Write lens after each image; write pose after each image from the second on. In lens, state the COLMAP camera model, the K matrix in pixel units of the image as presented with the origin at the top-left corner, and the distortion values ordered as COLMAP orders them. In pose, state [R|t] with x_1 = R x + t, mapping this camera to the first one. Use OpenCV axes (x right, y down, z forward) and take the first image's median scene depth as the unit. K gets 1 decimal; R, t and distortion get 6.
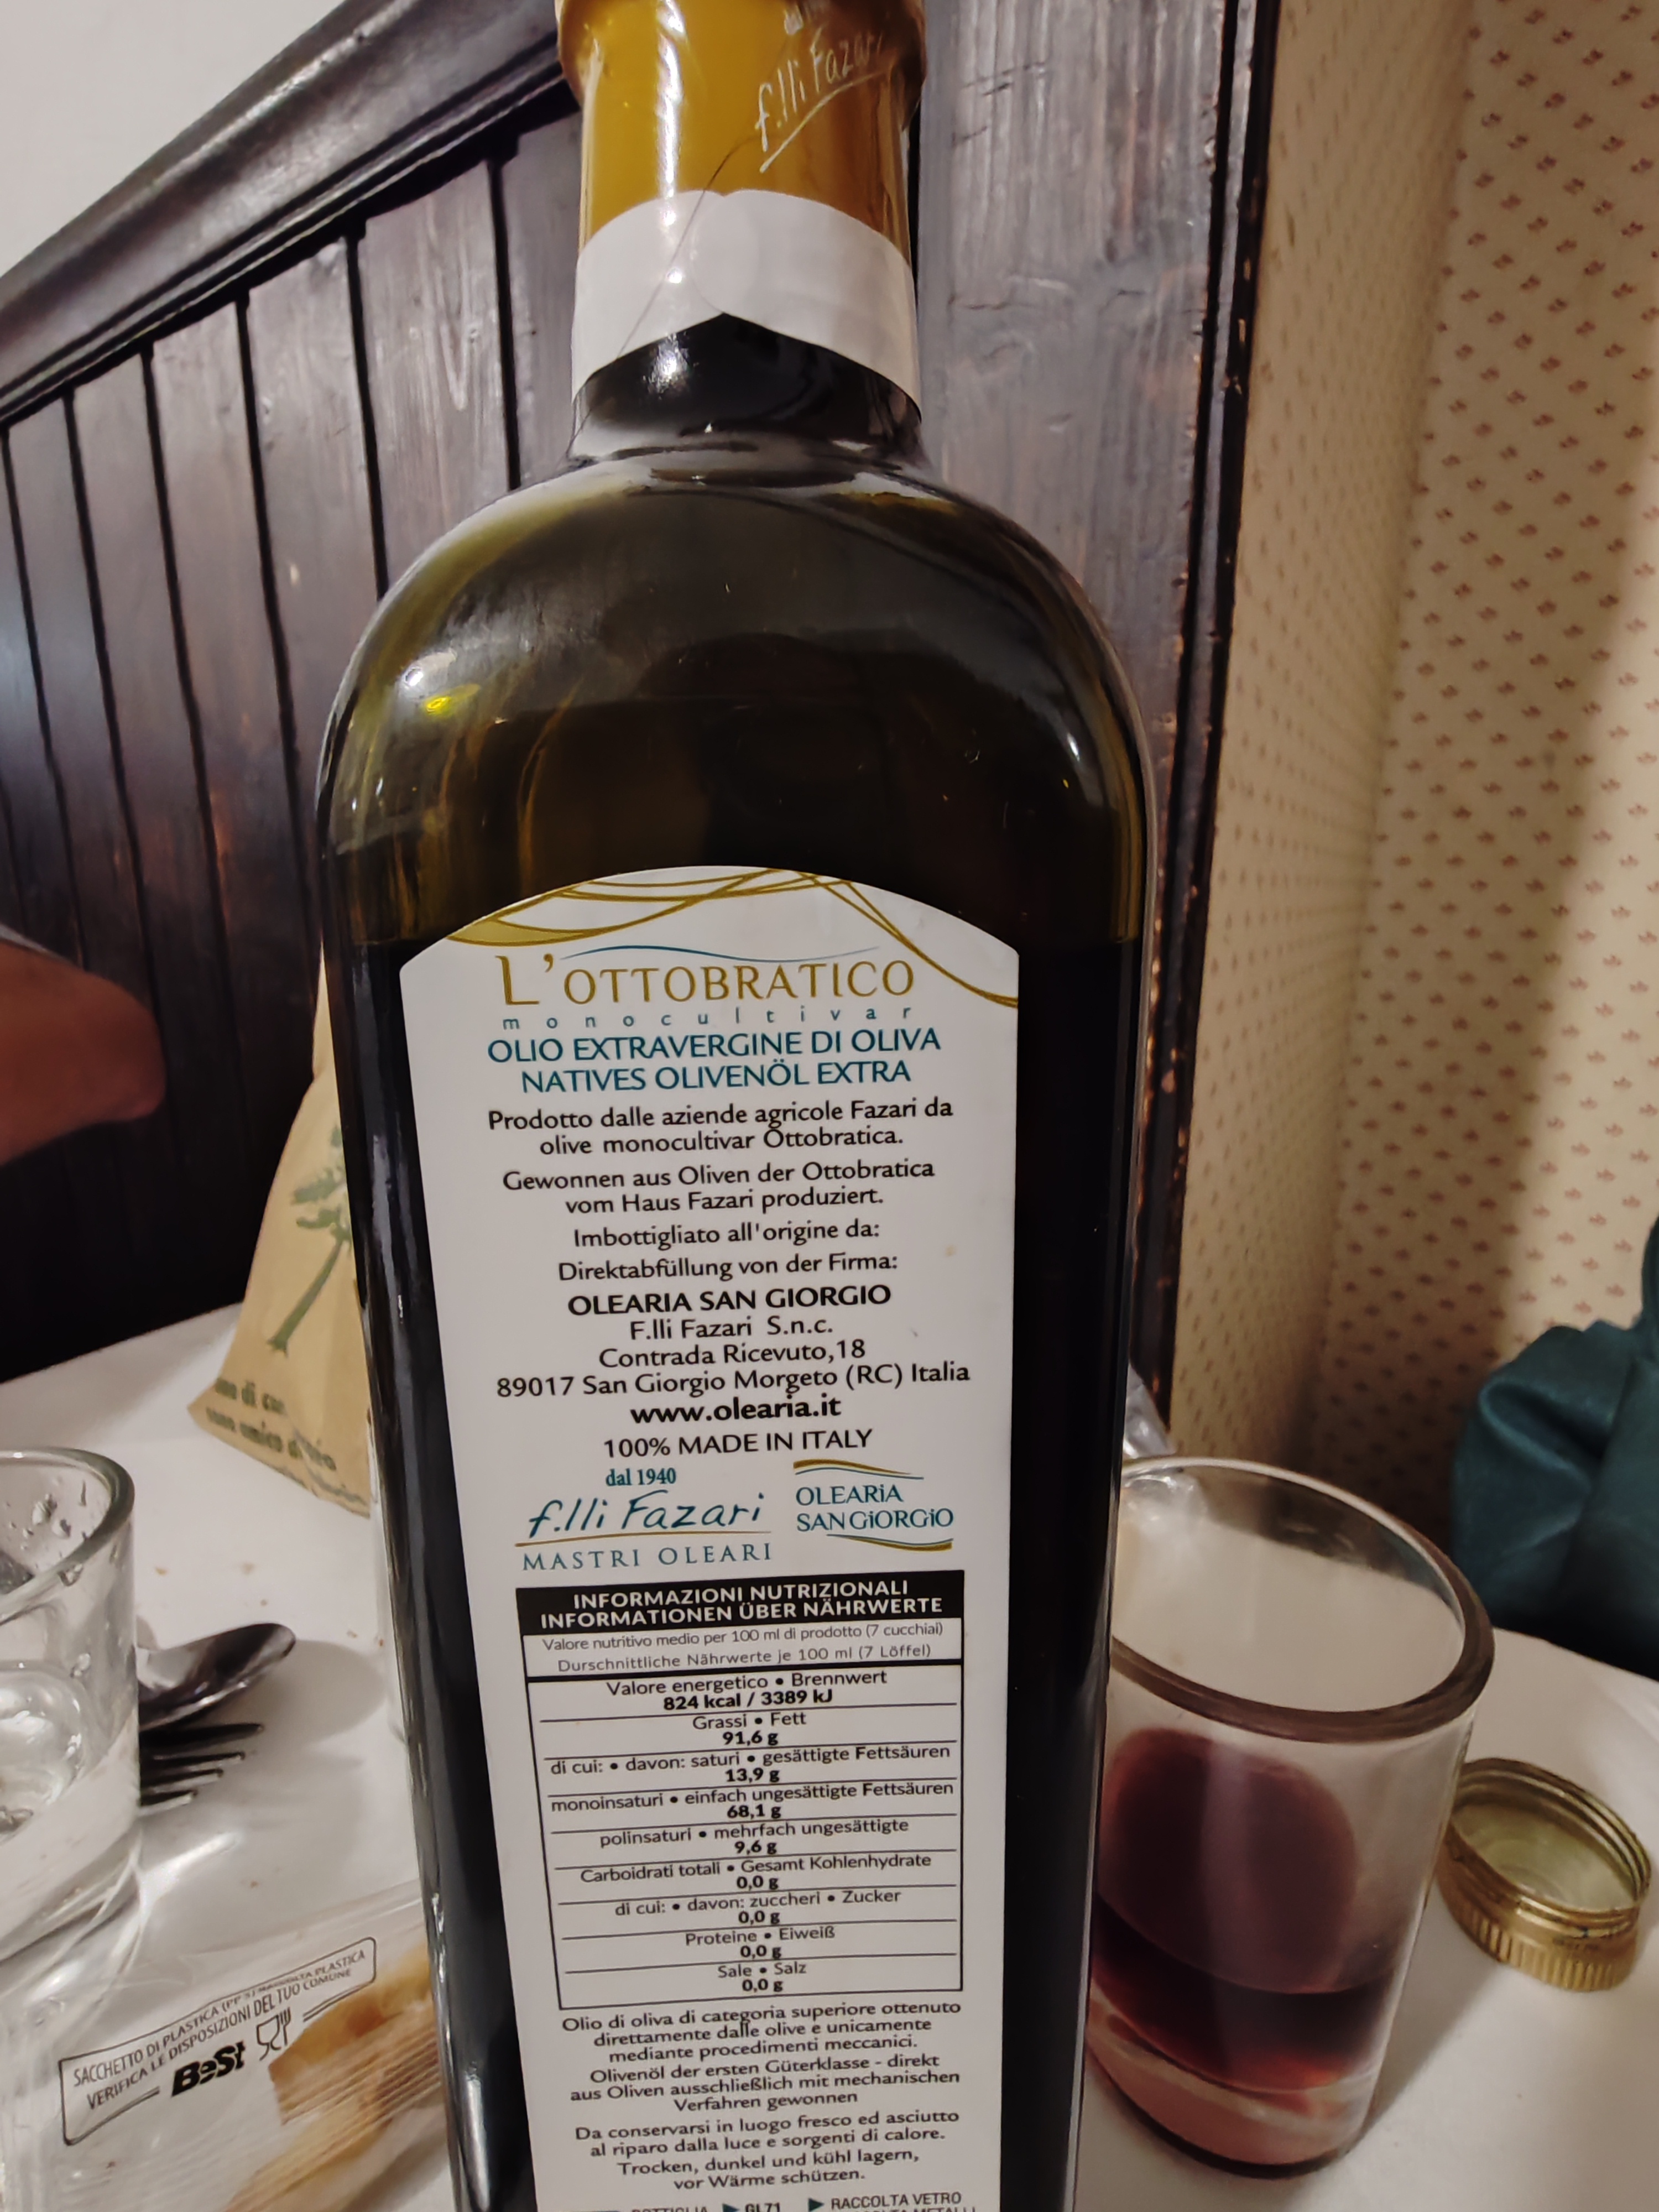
lens RADIAL K [[1004.6, 0, 829.5], [0, 1004.6, 1106.0], [0, 0, 1]] dist [-0.008045, 0.010607]
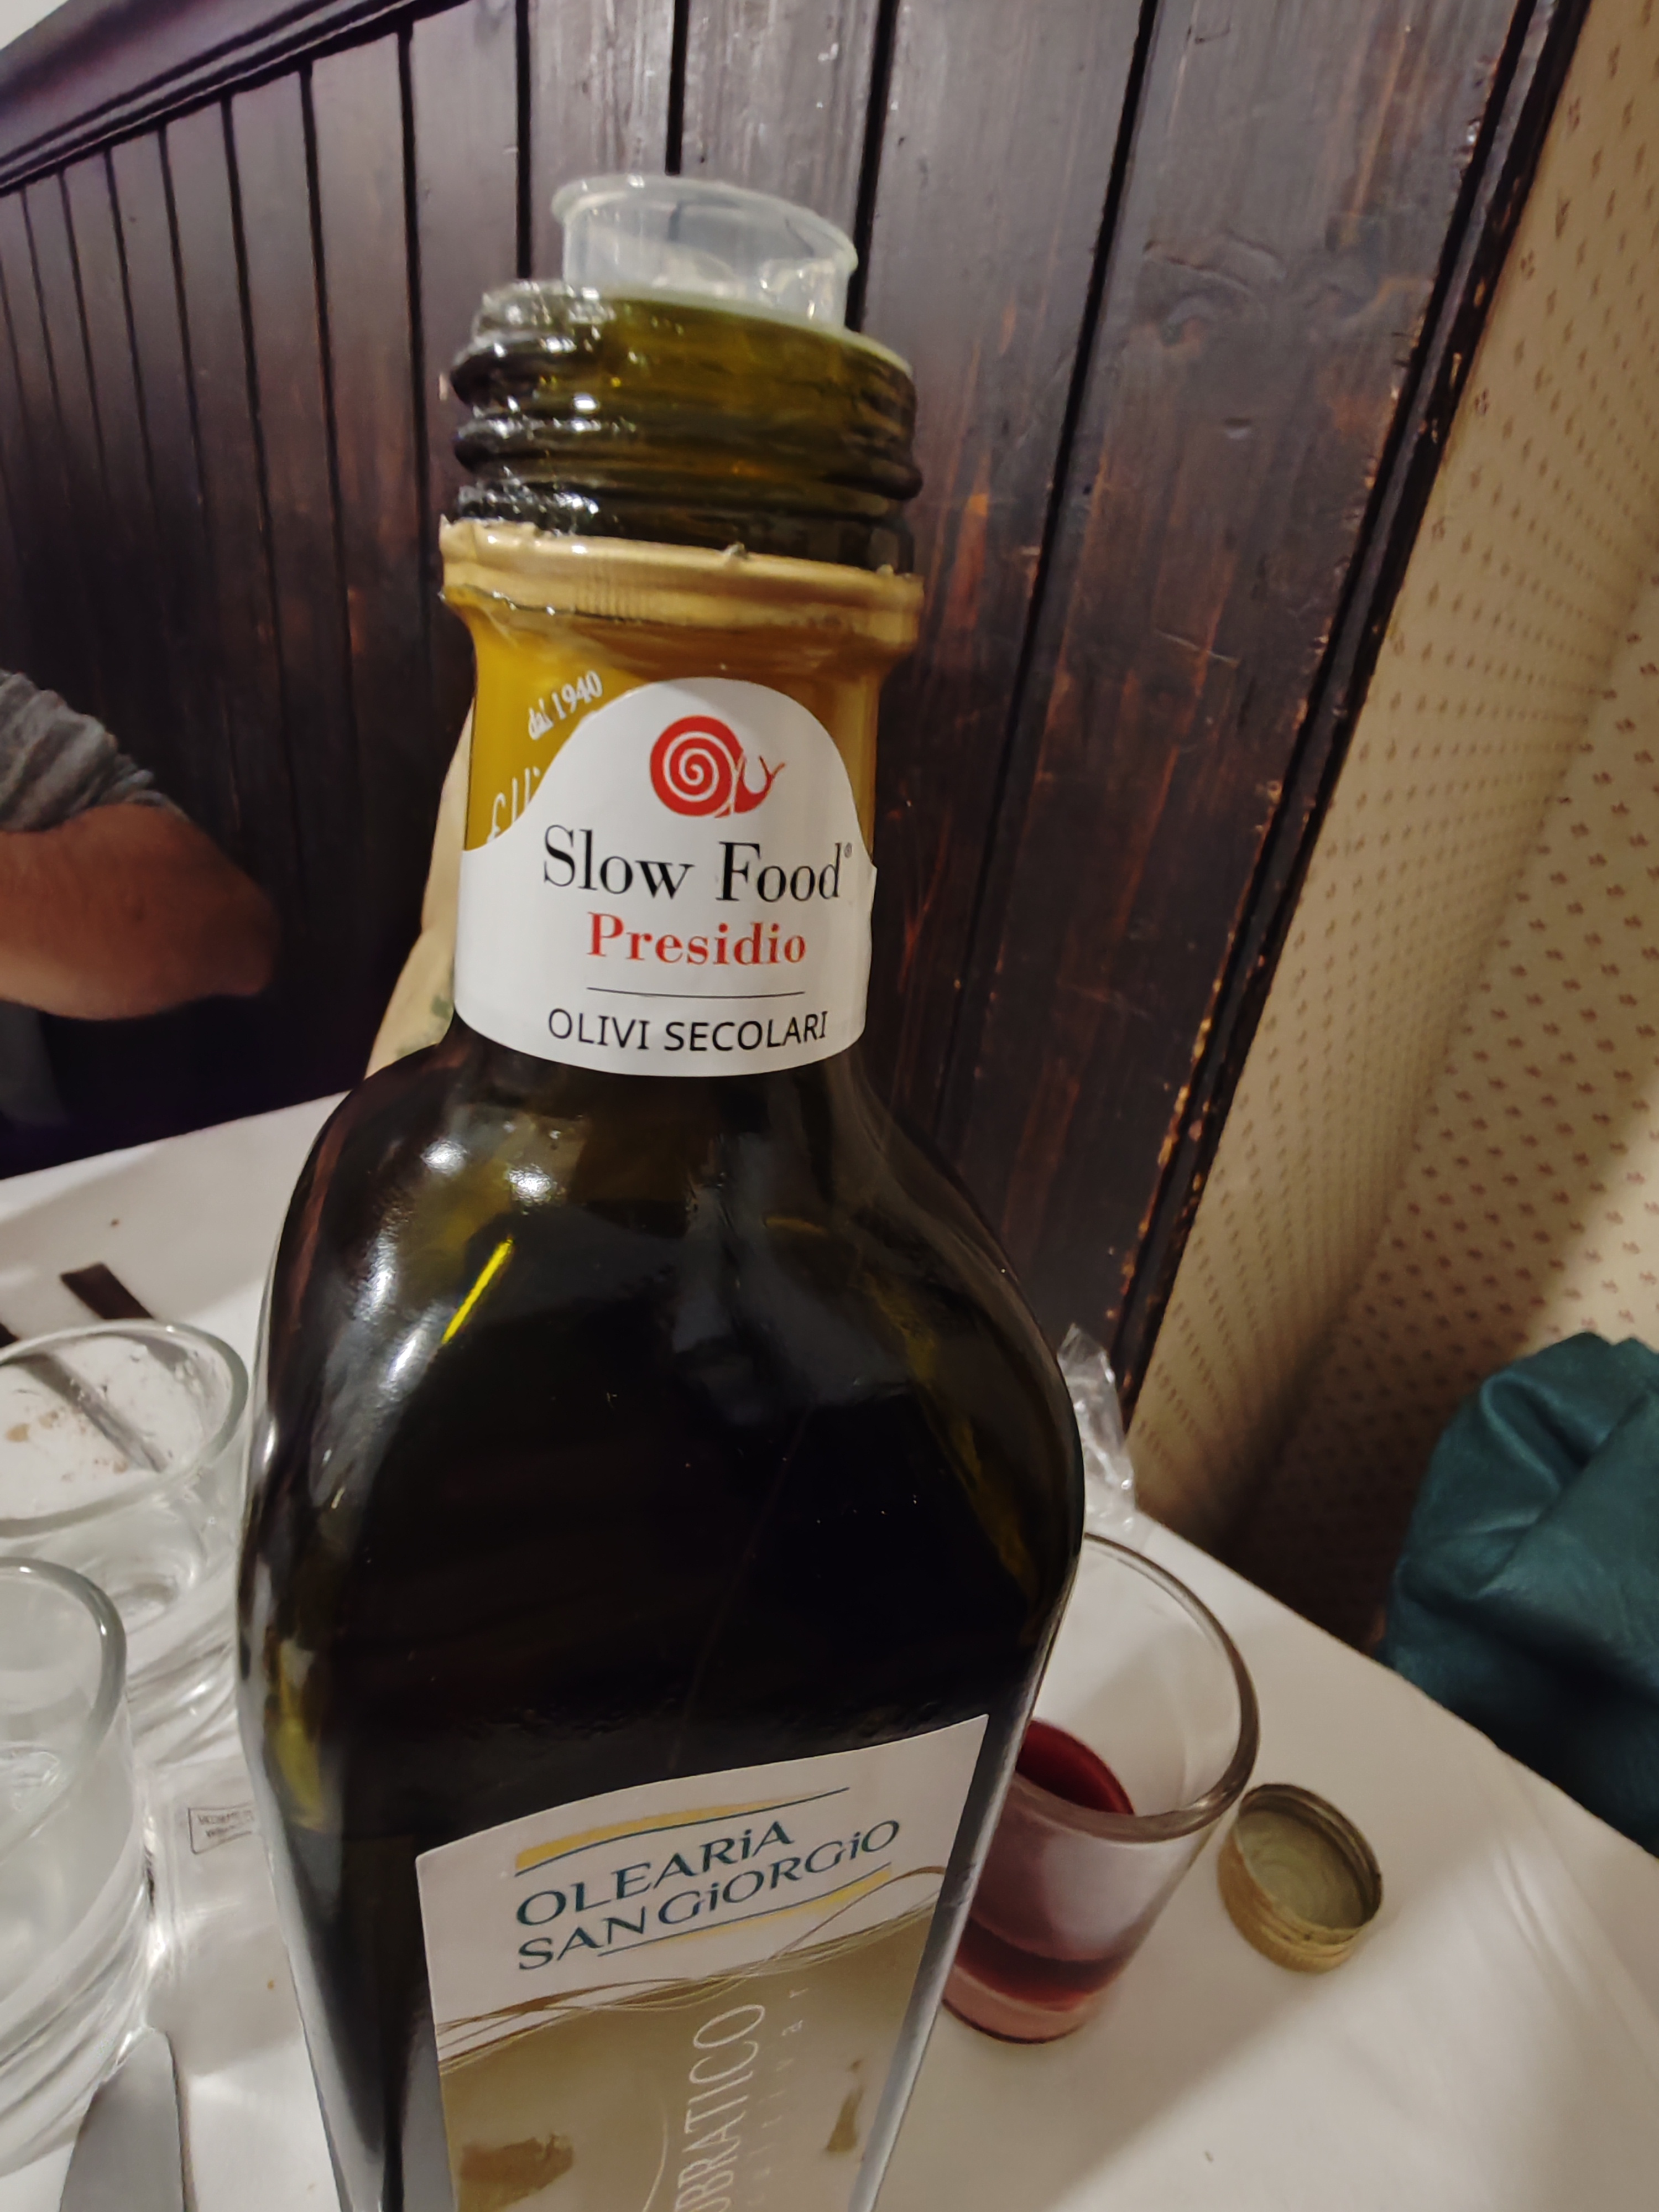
lens RADIAL K [[1010.7, 0, 829.5], [0, 1010.7, 1106.0], [0, 0, 1]] dist [0.001634, -0.000073]
pose [[0.981330, 0.173077, -0.083884, 0.037276], [-0.150488, 0.962547, 0.225513, -0.169165], [0.119774, -0.208679, 0.970622, -0.039693]]
